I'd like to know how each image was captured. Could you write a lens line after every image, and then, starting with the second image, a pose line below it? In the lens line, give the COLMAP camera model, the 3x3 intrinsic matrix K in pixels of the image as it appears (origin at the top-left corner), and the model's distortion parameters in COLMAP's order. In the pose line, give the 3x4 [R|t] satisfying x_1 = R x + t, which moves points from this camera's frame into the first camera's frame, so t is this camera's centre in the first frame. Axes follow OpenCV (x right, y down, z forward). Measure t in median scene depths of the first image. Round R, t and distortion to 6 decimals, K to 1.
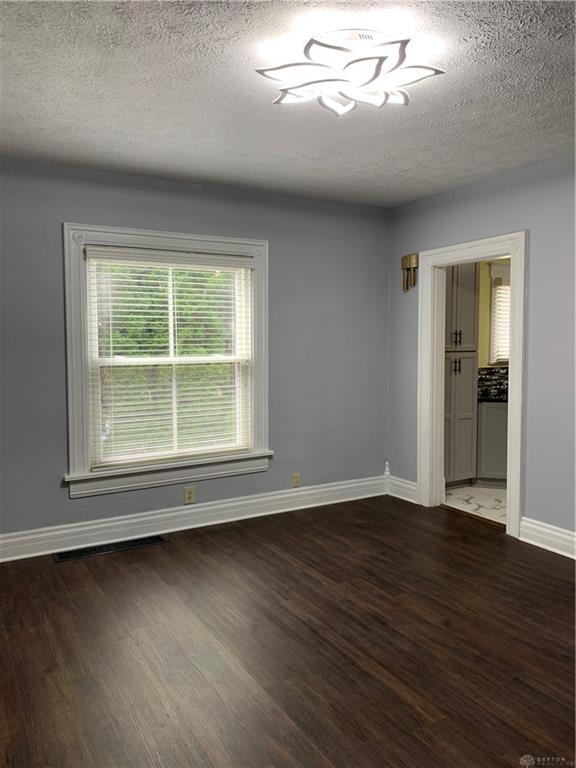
lens RADIAL K [[588.0, 0, 289.6], [0, 588.0, 378.2], [0, 0, 1]] dist [0.138524, -0.298111]
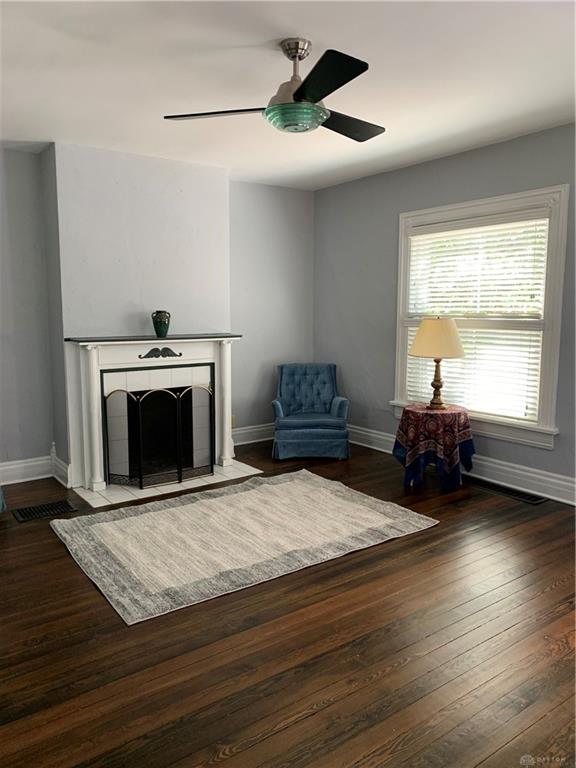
lens RADIAL K [[588.0, 0, 289.6], [0, 588.0, 378.2], [0, 0, 1]] dist [0.138524, -0.298111]
pose [[0.098452, 0.129678, -0.986656, 0.875601], [-0.065144, 0.990186, 0.123642, -0.038357], [0.993007, 0.052102, 0.105934, 0.568399]]
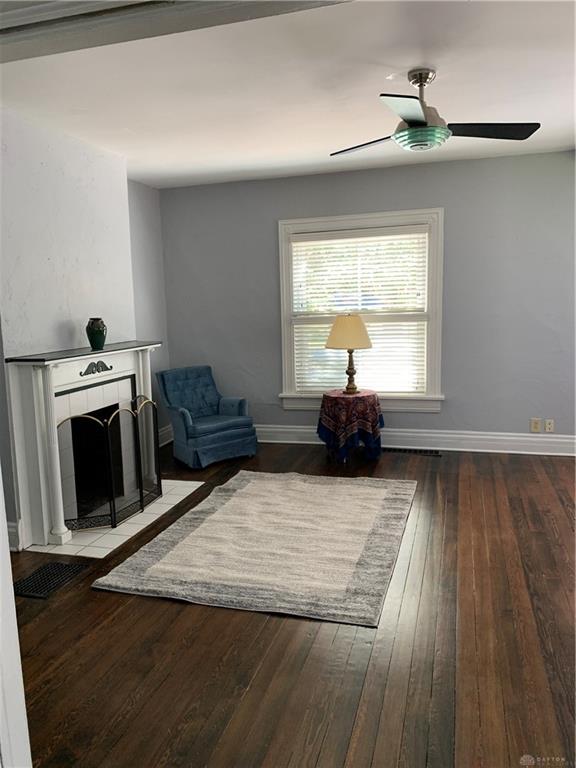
lens RADIAL K [[588.0, 0, 289.6], [0, 588.0, 378.2], [0, 0, 1]] dist [0.138524, -0.298111]
pose [[0.691443, 0.081133, -0.717861, 0.644053], [-0.022599, 0.995617, 0.090758, -0.008334], [0.722078, -0.046531, 0.690245, 0.000738]]
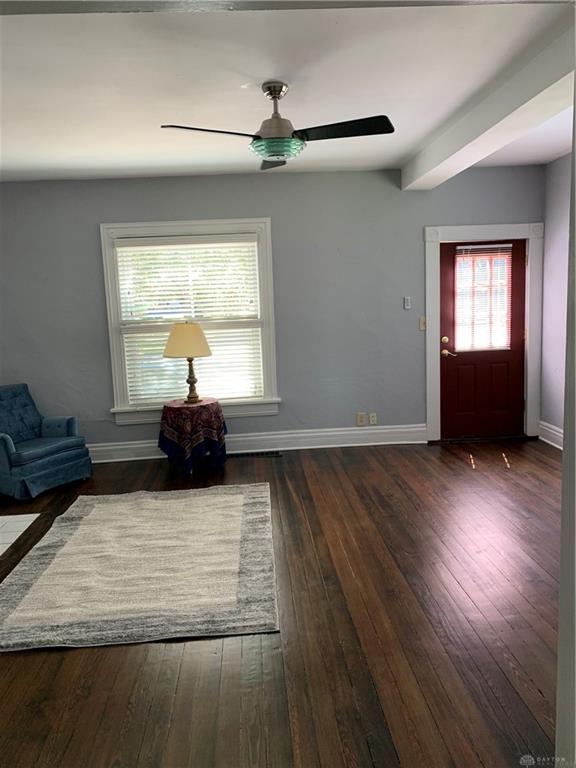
lens RADIAL K [[588.0, 0, 289.6], [0, 588.0, 378.2], [0, 0, 1]] dist [0.138524, -0.298111]
pose [[0.898275, 0.023833, -0.438787, 0.558555], [0.009800, 0.997193, 0.074226, -0.005324], [0.439324, -0.070975, 0.895520, -0.050580]]
